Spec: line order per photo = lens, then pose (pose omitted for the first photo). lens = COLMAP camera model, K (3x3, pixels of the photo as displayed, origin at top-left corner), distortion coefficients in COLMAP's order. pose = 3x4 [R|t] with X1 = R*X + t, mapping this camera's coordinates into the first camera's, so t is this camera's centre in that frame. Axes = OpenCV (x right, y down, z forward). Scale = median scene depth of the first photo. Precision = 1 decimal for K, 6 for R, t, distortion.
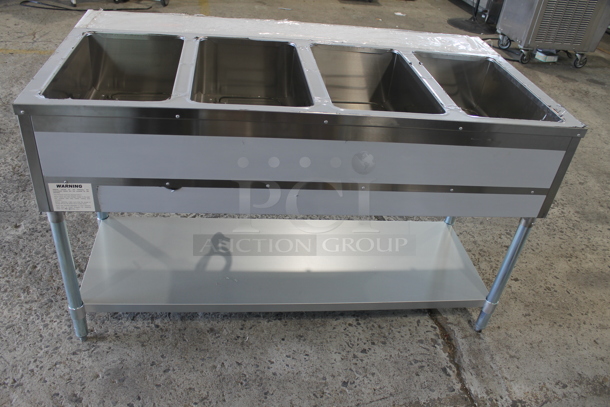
lens RADIAL K [[518.1, 0, 301.4], [0, 518.1, 205.1], [0, 0, 1]] dist [-0.126494, 0.085280]
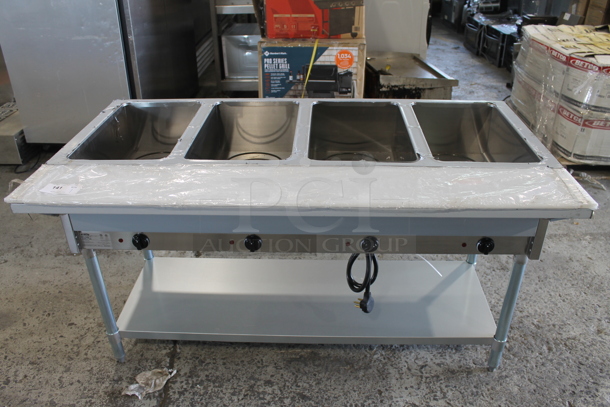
lens RADIAL K [[518.1, 0, 304.4], [0, 518.1, 204.8], [0, 0, 1]] dist [-0.126494, 0.085280]
pose [[-0.982910, -0.160372, 0.090377, -0.096995], [0.017309, 0.408262, 0.912701, -1.077578], [-0.183269, 0.898667, -0.398509, 1.416883]]
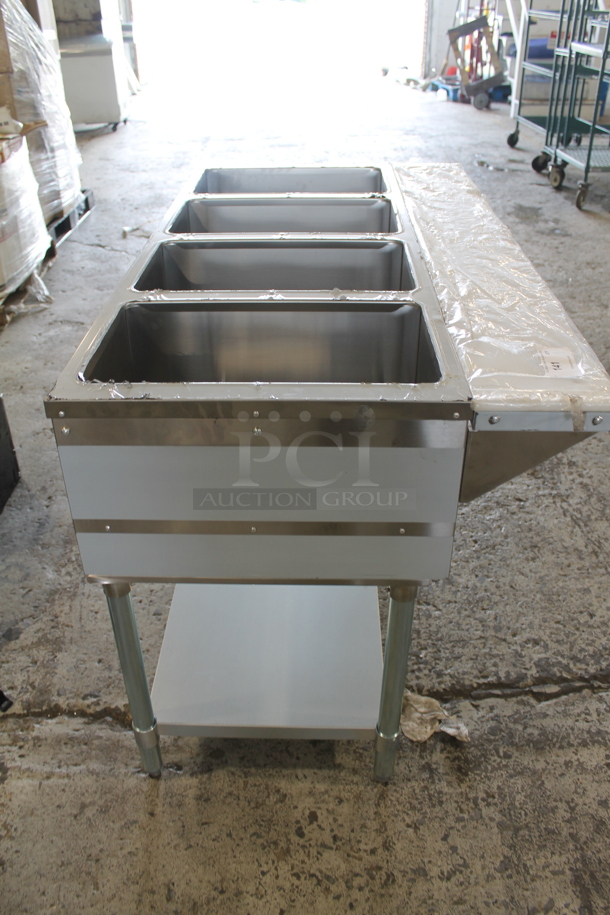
lens RADIAL K [[777.2, 0, 308.2], [0, 777.2, 456.9], [0, 0, 1]] dist [-0.126494, 0.085280]
pose [[-0.136753, 0.444554, -0.885252, 1.007316], [-0.579385, 0.688961, 0.435484, -0.485429], [0.803499, 0.572455, 0.163351, 0.914573]]
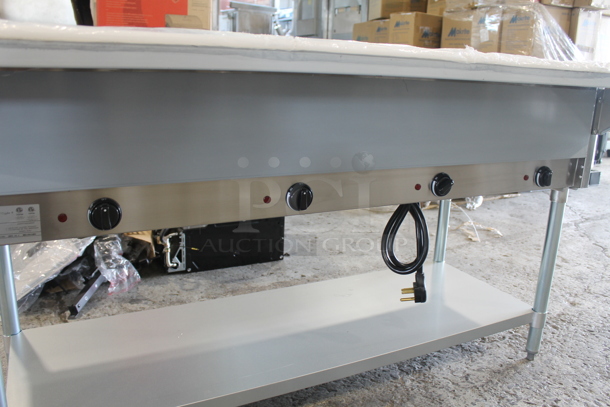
lens RADIAL K [[518.1, 0, 304.4], [0, 518.1, 203.2], [0, 0, 1]] dist [-0.126494, 0.085280]
pose [[-0.928202, -0.047059, -0.369090, 0.283319], [-0.309435, 0.648485, 0.695497, -0.601247], [0.206620, 0.759771, -0.616487, 1.491975]]
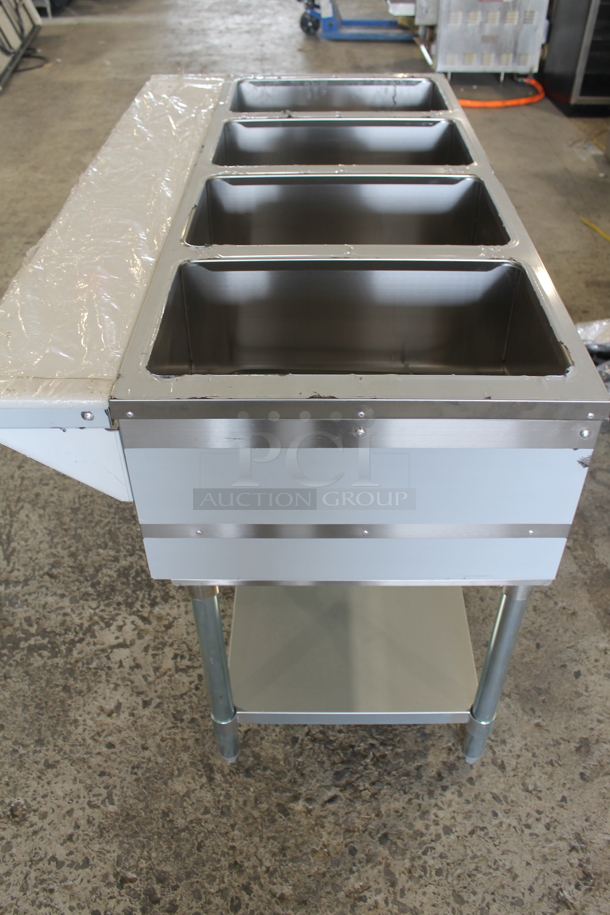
lens RADIAL K [[777.2, 0, 302.4], [0, 777.2, 456.4], [0, 0, 1]] dist [-0.126494, 0.085280]
pose [[0.128588, -0.722443, 0.679368, -0.799636], [0.583664, 0.608973, 0.537111, -0.529600], [-0.801749, 0.327457, 0.499971, 0.603262]]
